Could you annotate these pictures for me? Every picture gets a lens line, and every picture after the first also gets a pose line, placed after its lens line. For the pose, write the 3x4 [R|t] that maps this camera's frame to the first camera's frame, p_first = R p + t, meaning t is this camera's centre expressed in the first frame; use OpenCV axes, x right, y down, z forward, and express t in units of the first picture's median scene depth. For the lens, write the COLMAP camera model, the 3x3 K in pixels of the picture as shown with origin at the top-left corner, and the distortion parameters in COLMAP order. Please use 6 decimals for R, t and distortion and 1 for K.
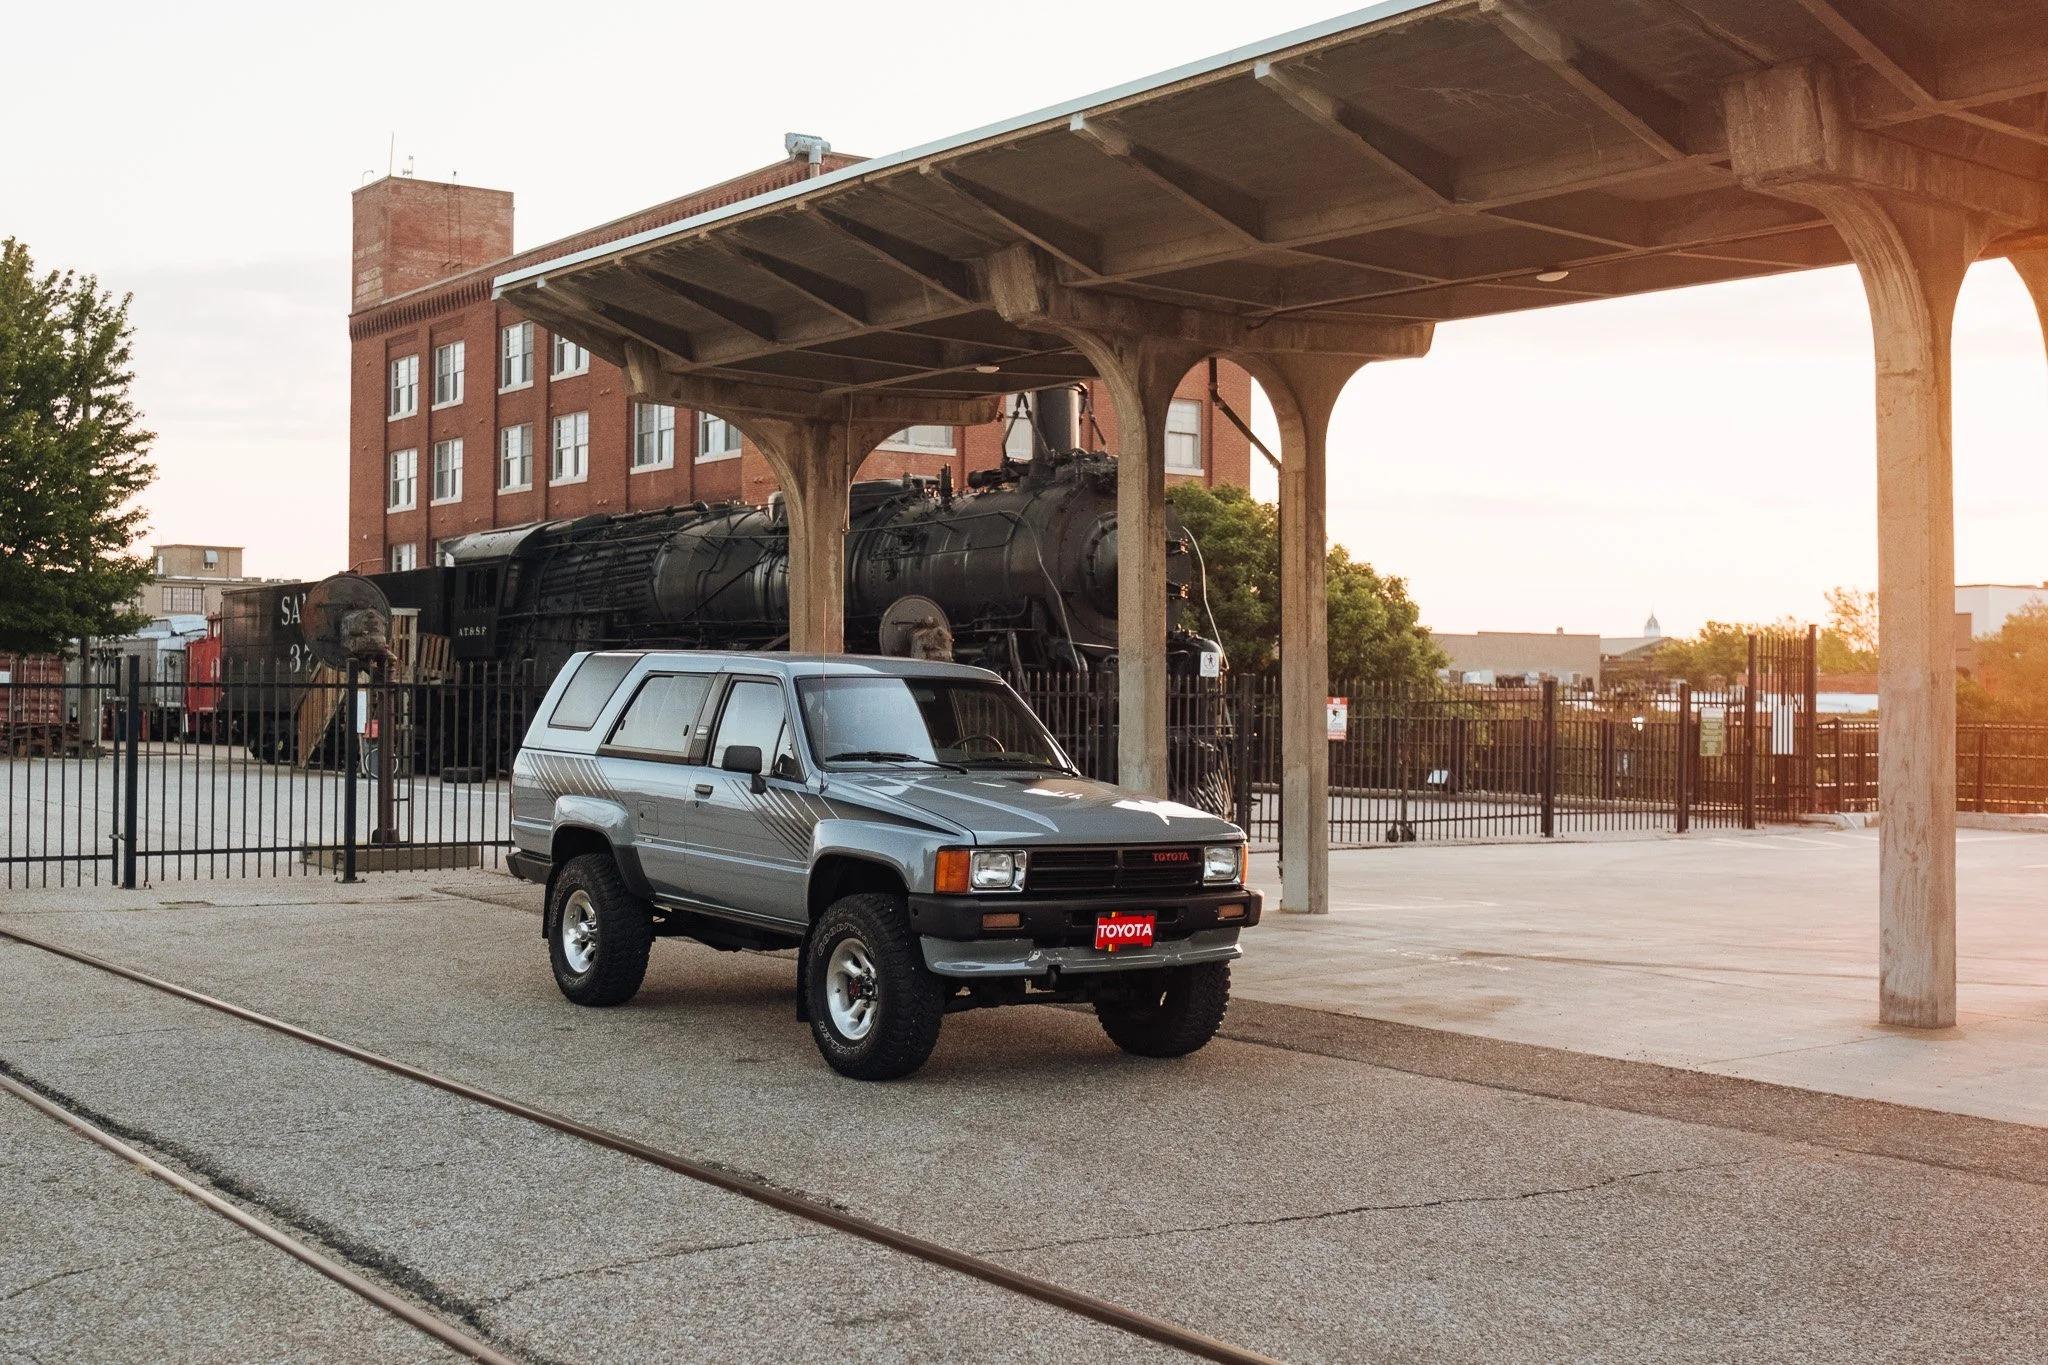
lens RADIAL K [[2286.5, 0, 954.0], [0, 2286.5, 677.5], [0, 0, 1]] dist [0.013792, 0.015433]
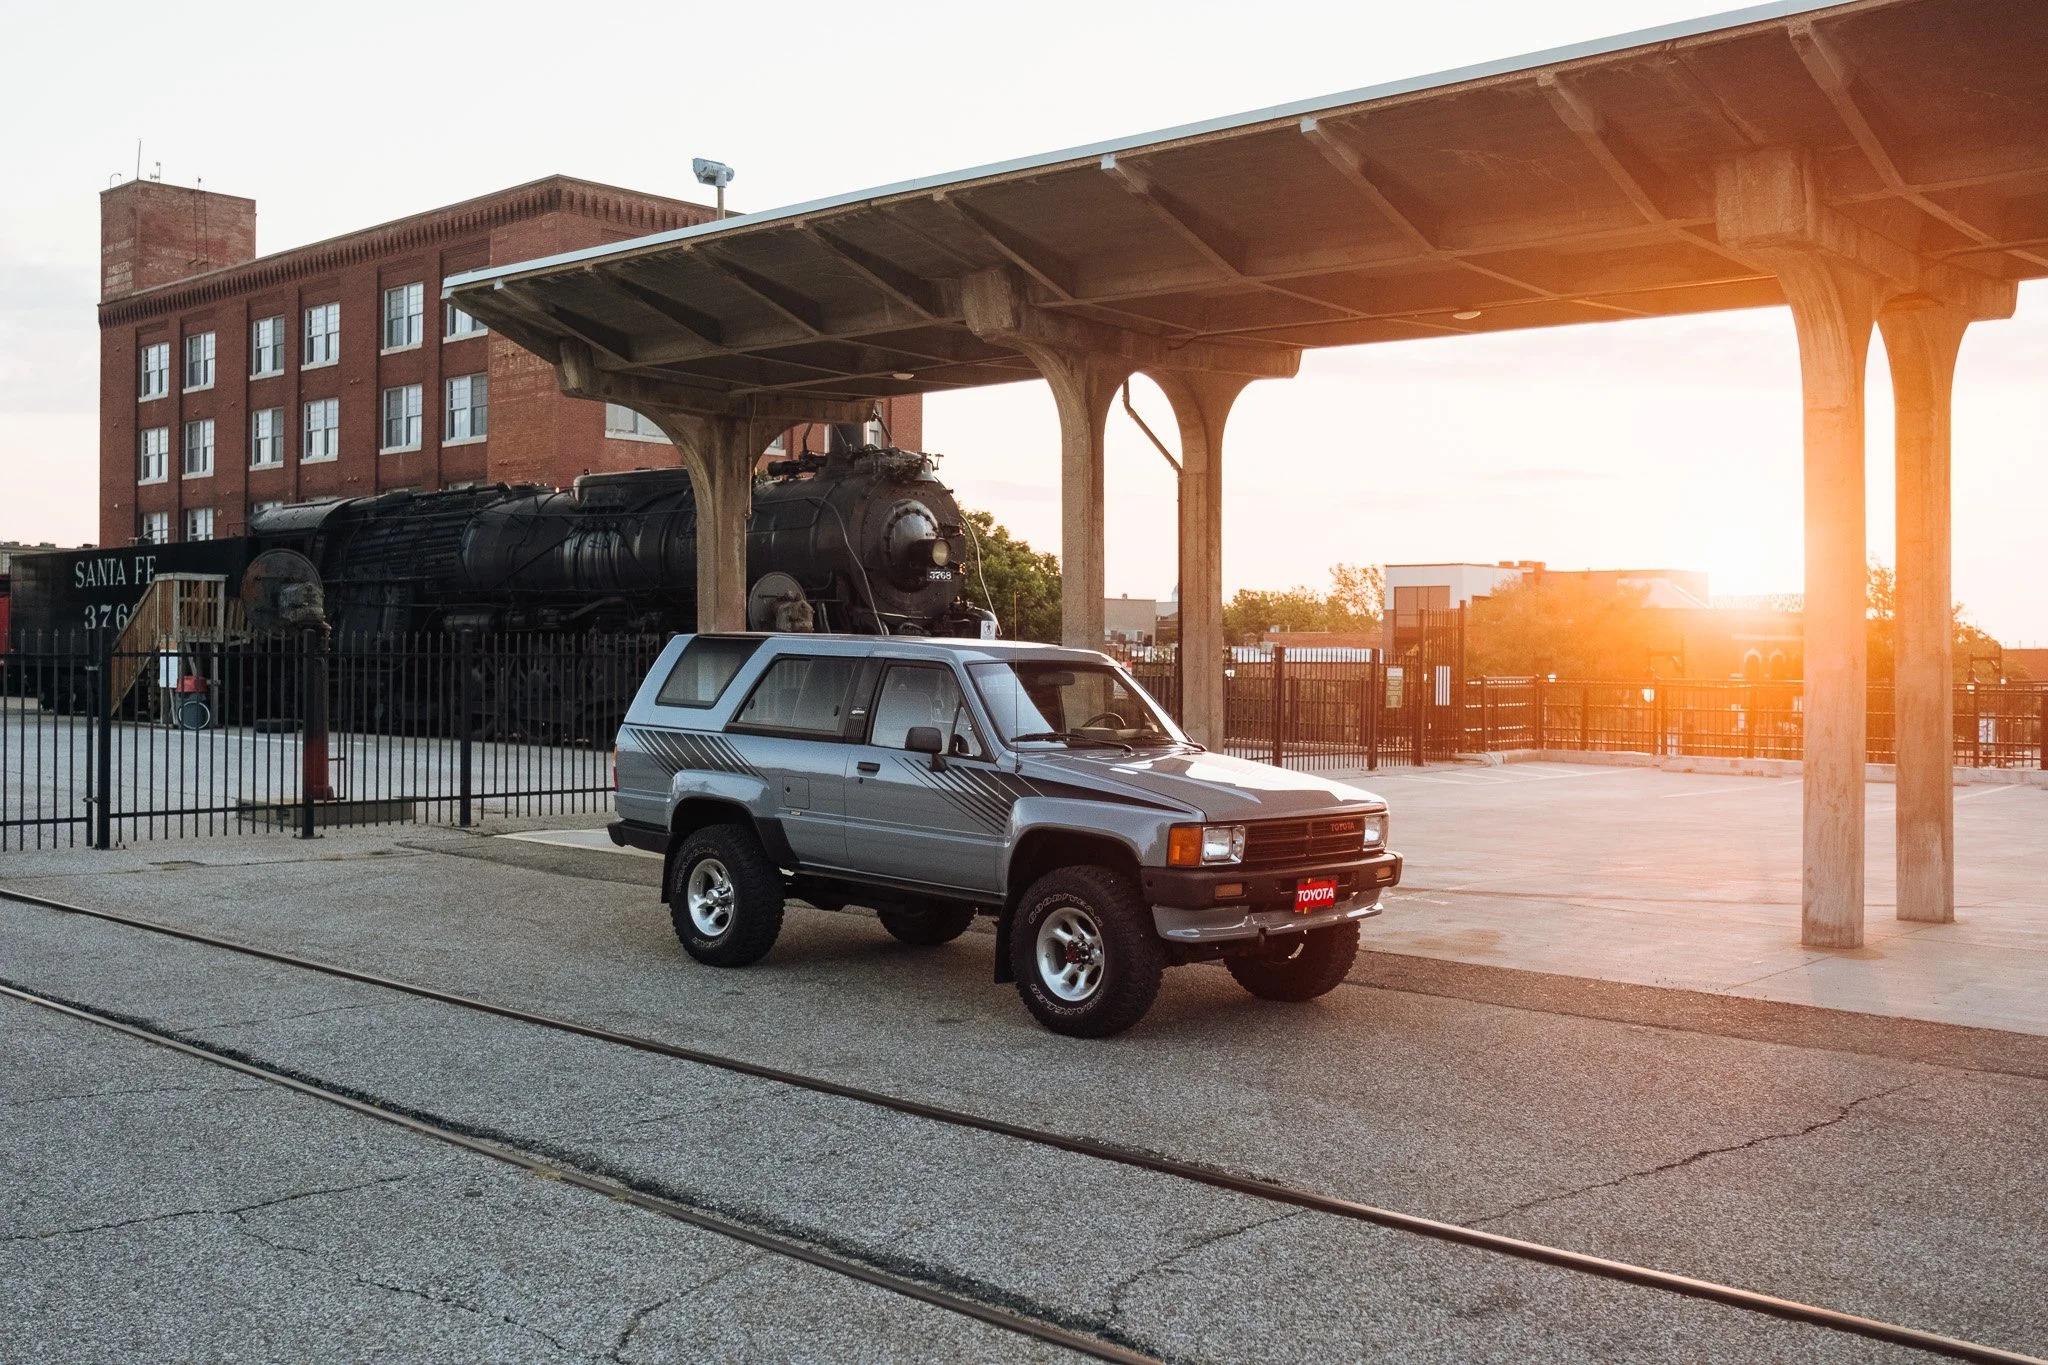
lens RADIAL K [[1915.5, 0, 1025.7], [0, 1915.5, 672.1], [0, 0, 1]] dist [-0.045781, 0.099395]
pose [[0.978830, -0.001065, 0.204673, -0.132045], [-0.003077, 0.999797, 0.019916, -0.008094], [-0.204652, -0.020124, 0.978628, 0.063825]]
